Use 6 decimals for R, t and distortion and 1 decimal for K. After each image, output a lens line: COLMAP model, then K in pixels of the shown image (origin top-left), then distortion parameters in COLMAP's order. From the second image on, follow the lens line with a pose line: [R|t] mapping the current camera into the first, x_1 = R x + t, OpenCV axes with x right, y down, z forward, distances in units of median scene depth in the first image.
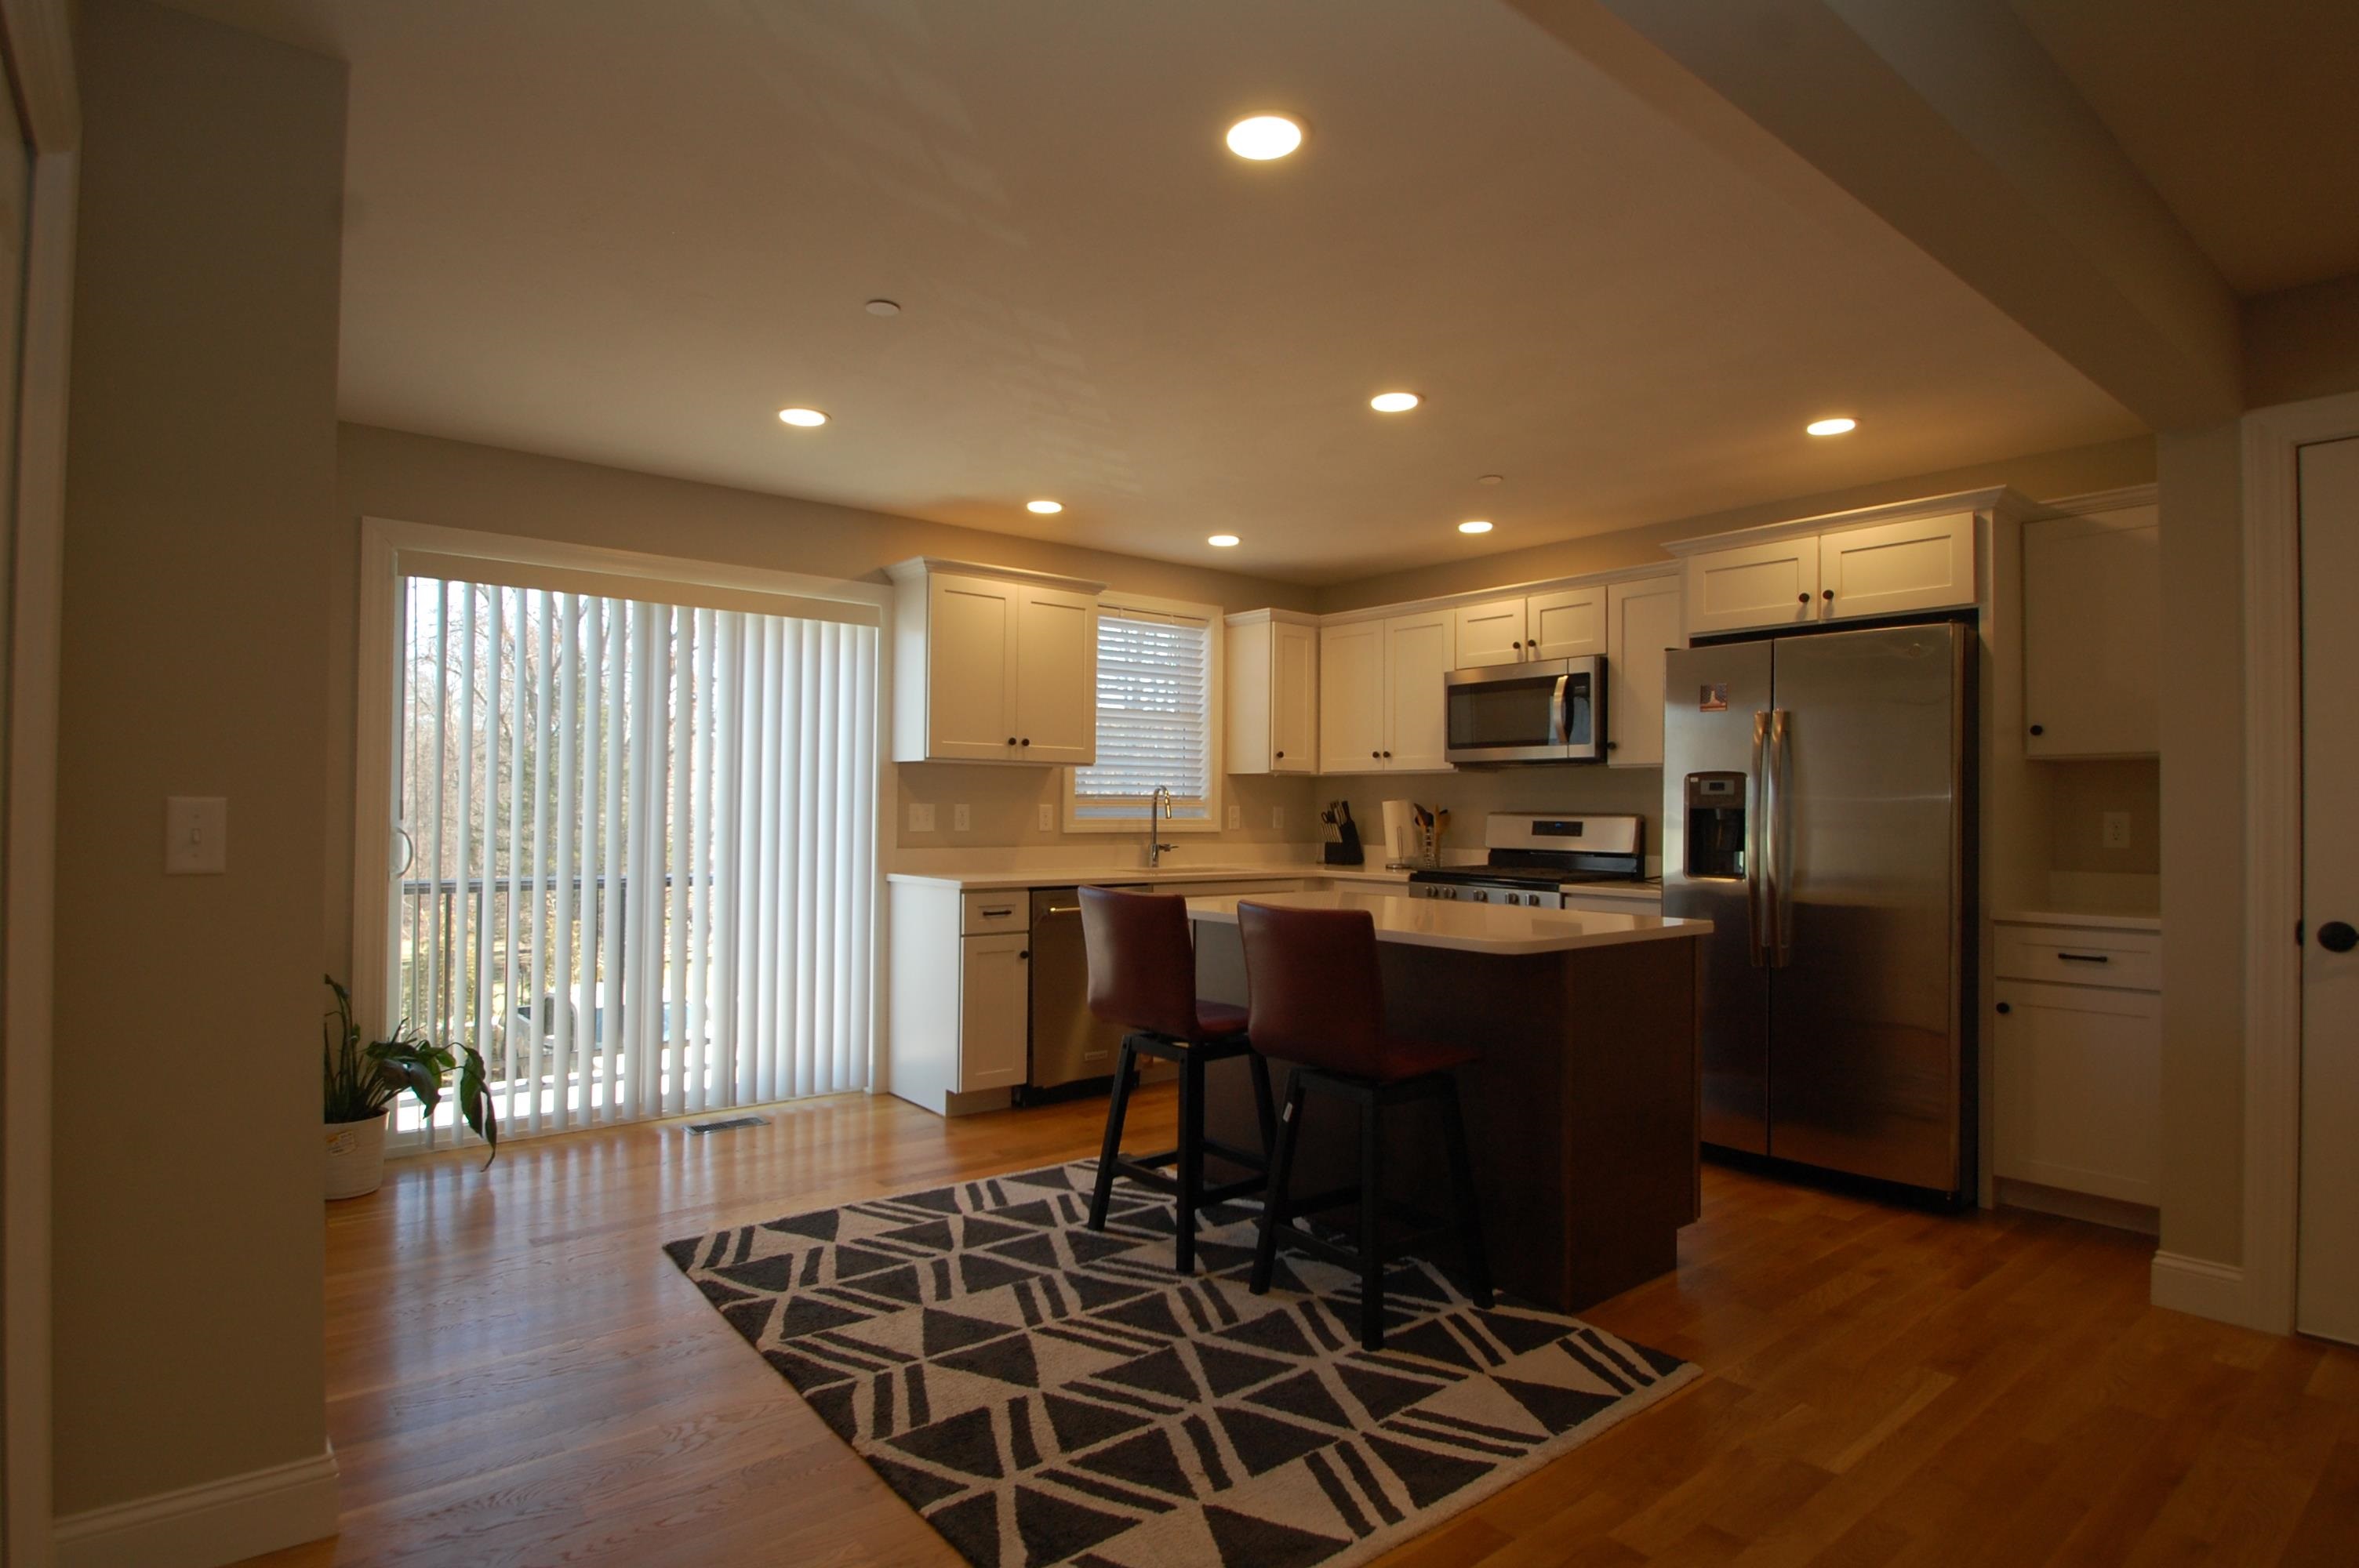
lens RADIAL K [[1215.4, 0, 1147.8], [0, 1215.4, 792.7], [0, 0, 1]] dist [-0.010029, -0.000155]
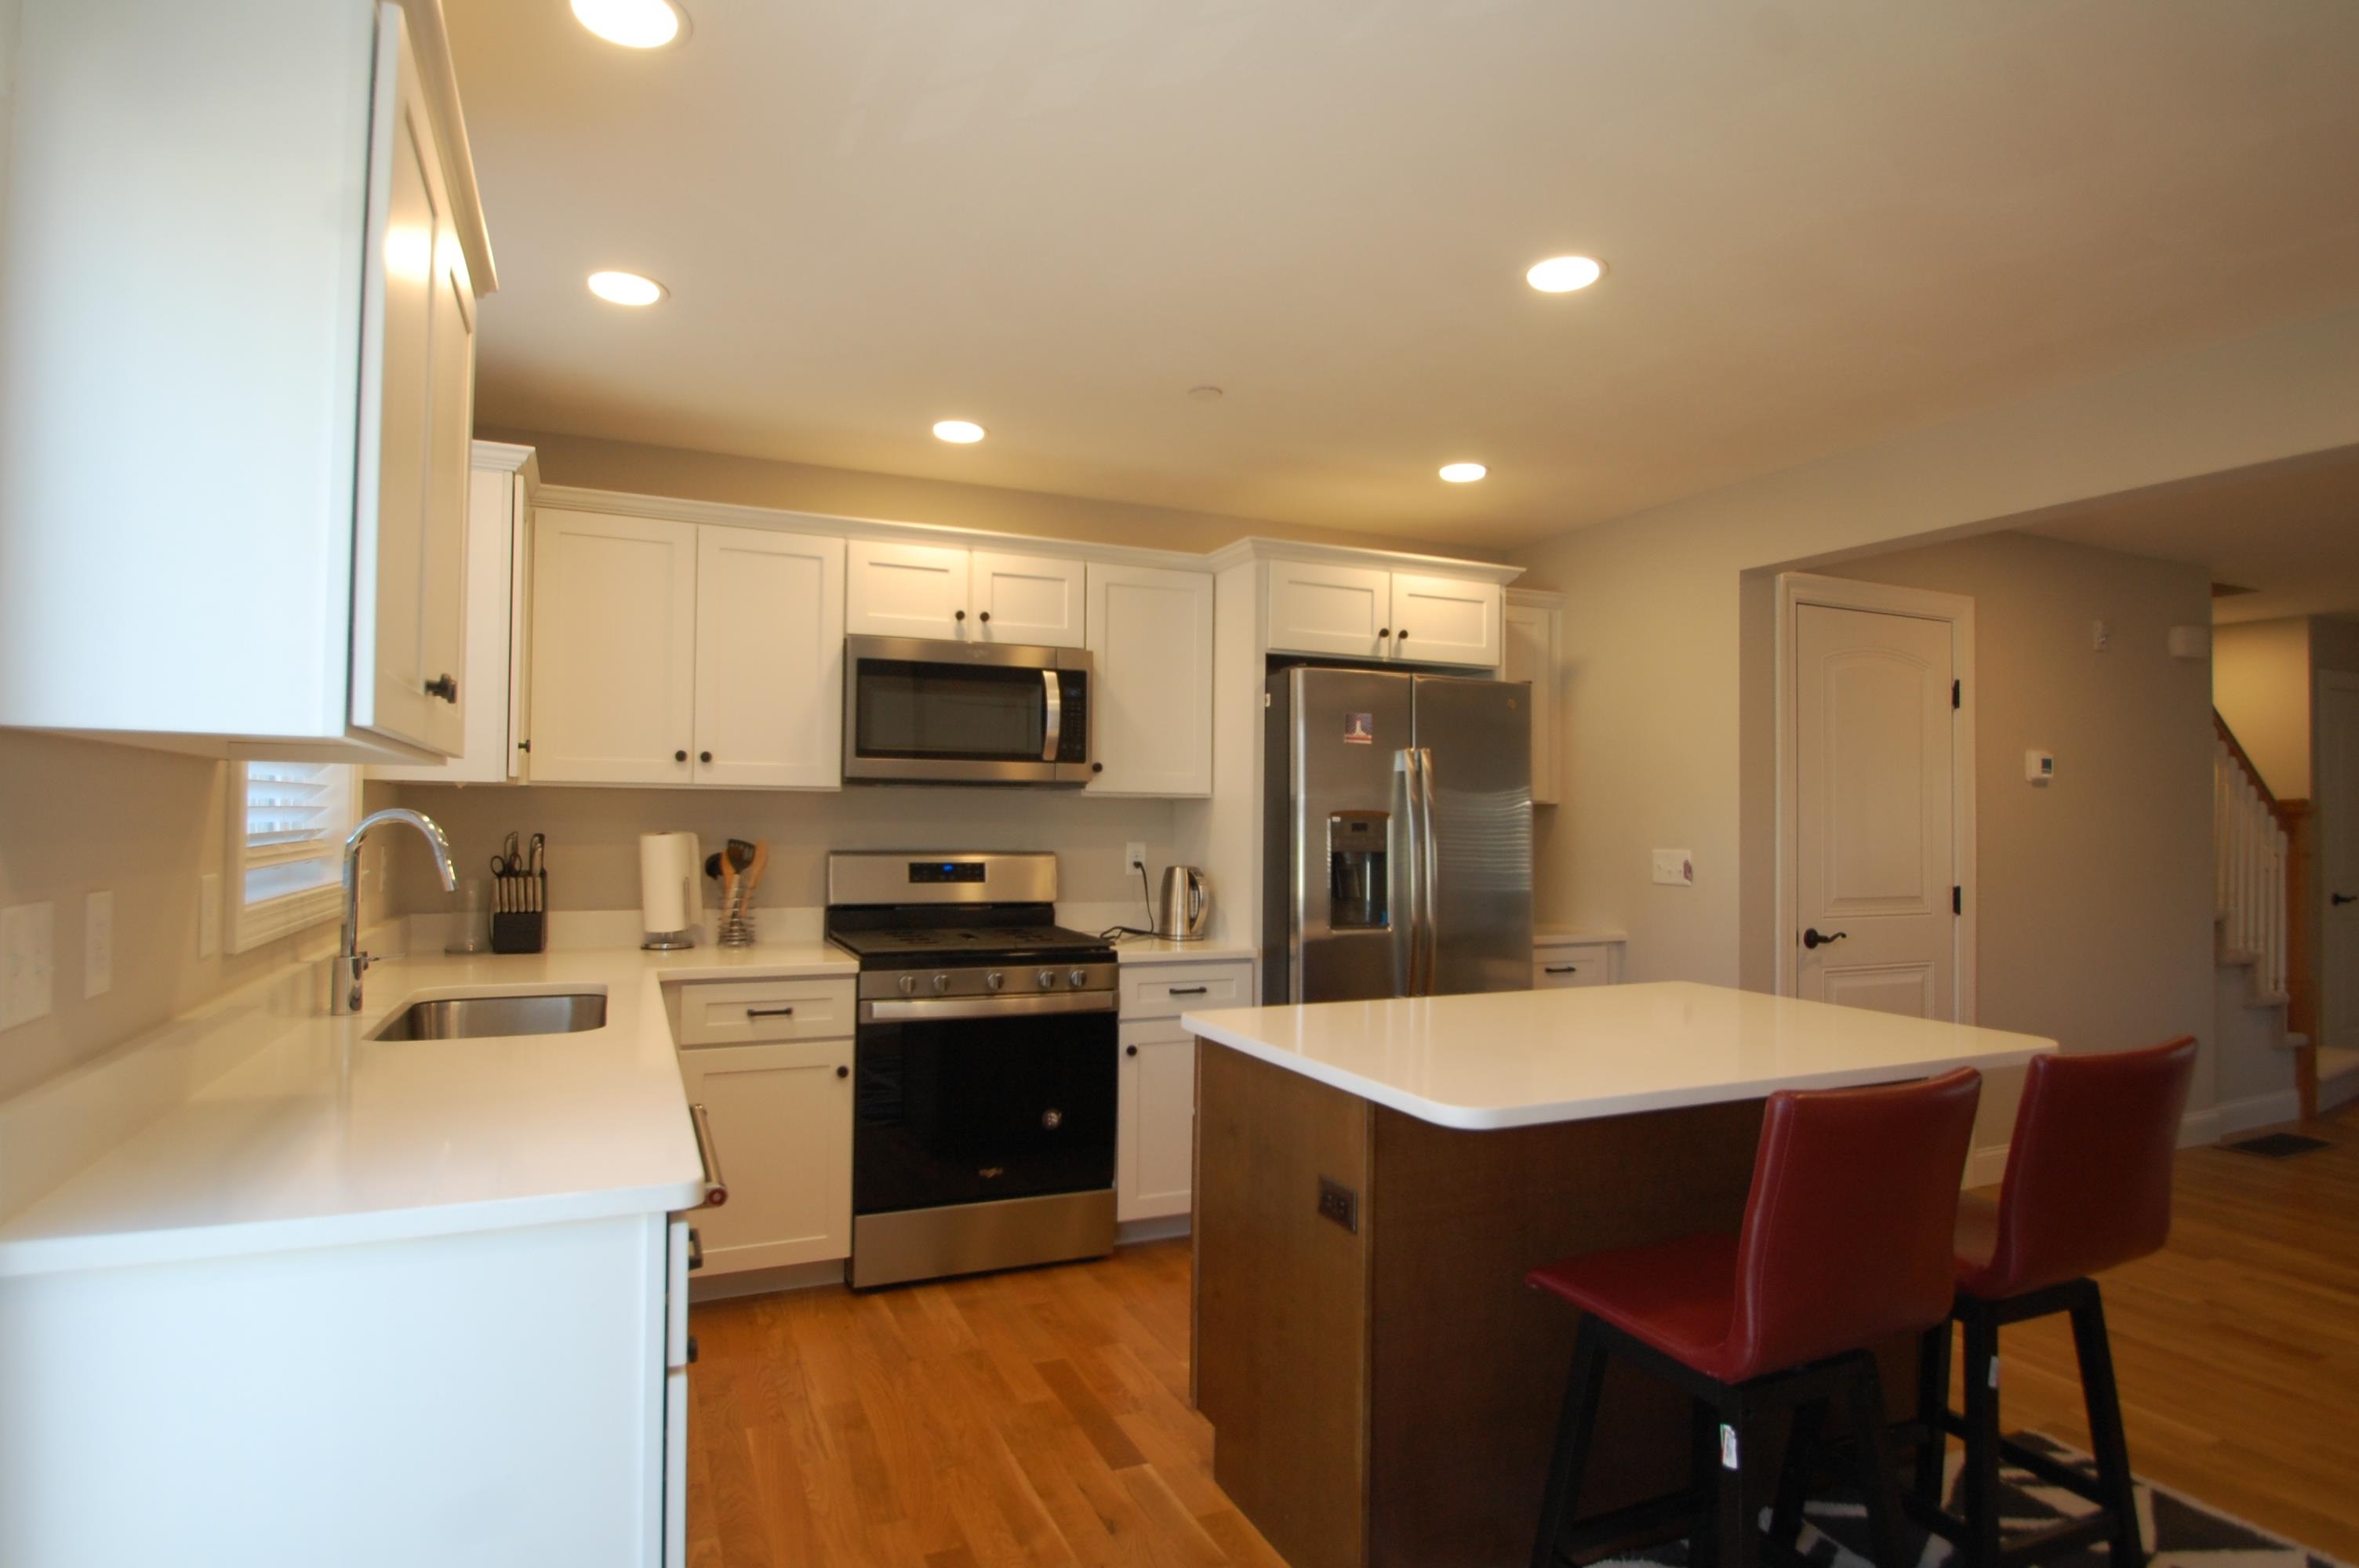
lens RADIAL K [[1215.4, 0, 1147.8], [0, 1215.4, 792.7], [0, 0, 1]] dist [-0.010029, -0.000155]
pose [[0.257069, 0.013495, 0.966299, -0.356244], [-0.021558, 0.999734, -0.008227, -0.016019], [-0.966153, -0.018717, 0.257291, 0.737133]]
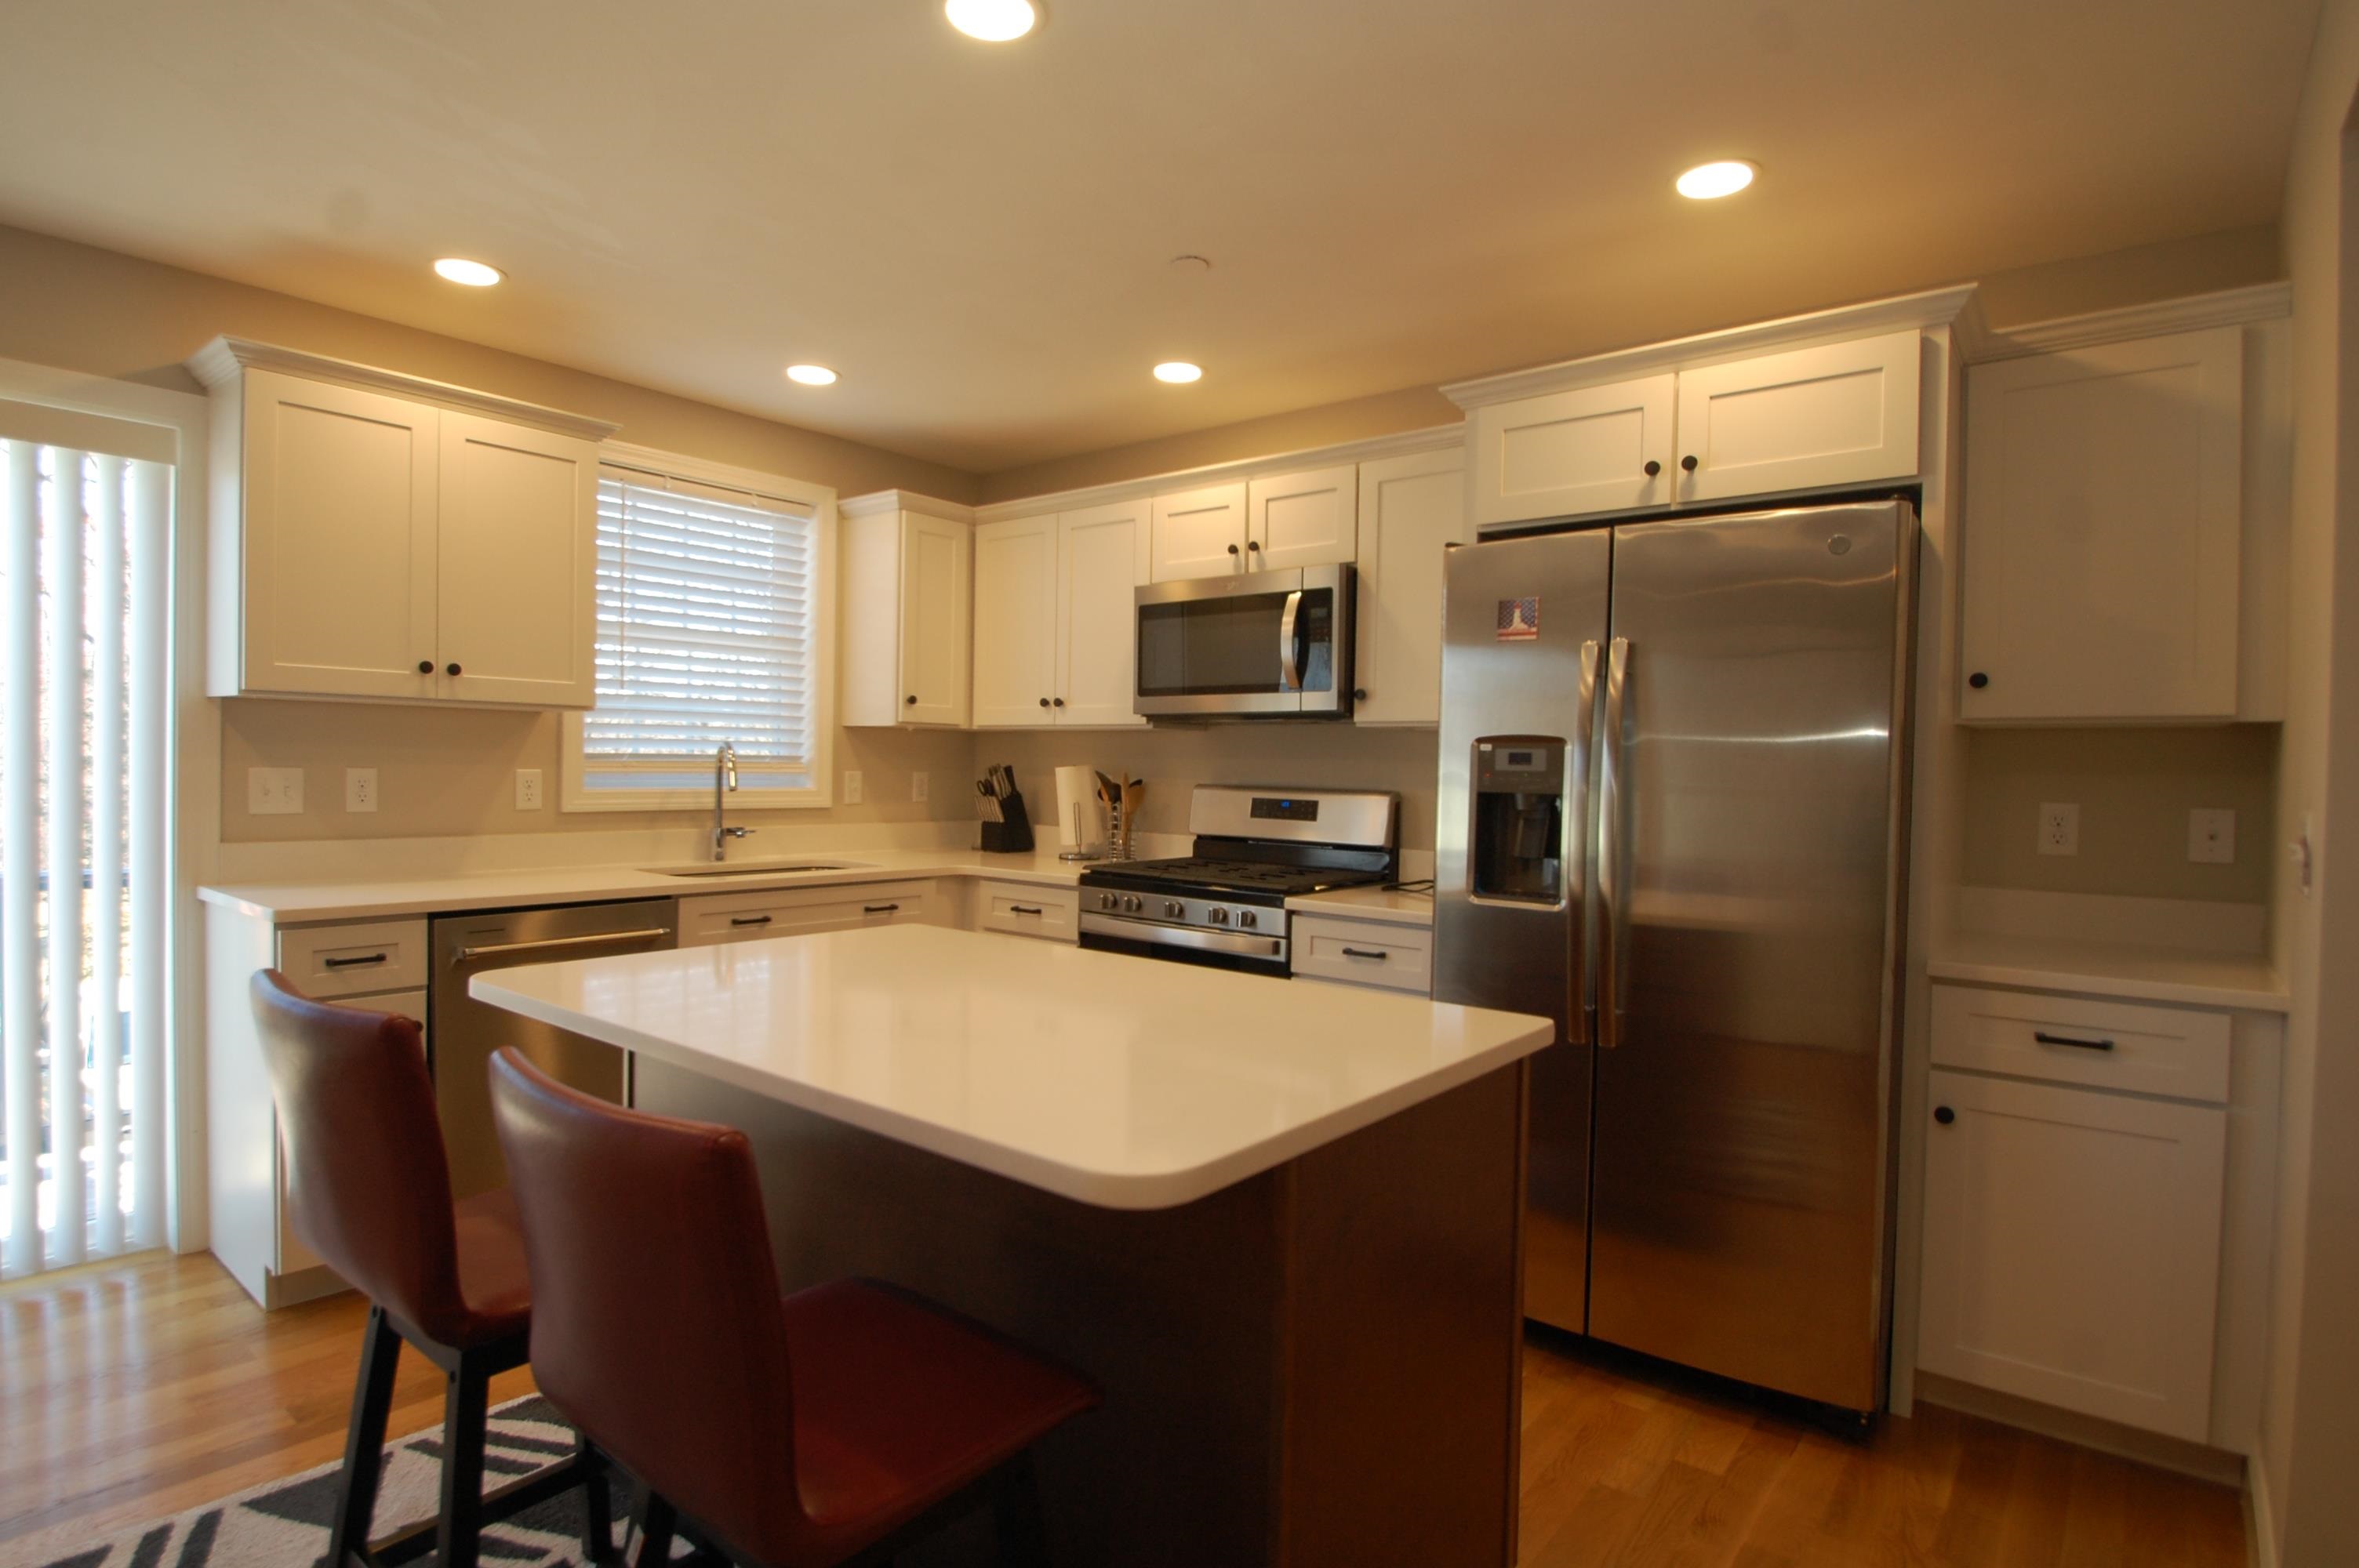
lens RADIAL K [[1215.4, 0, 1147.8], [0, 1215.4, 792.7], [0, 0, 1]] dist [-0.010029, -0.000155]
pose [[0.978657, 0.004706, 0.205446, 0.116046], [-0.012894, 0.999174, 0.038531, -0.007446], [-0.205095, -0.040357, 0.977910, 0.329547]]
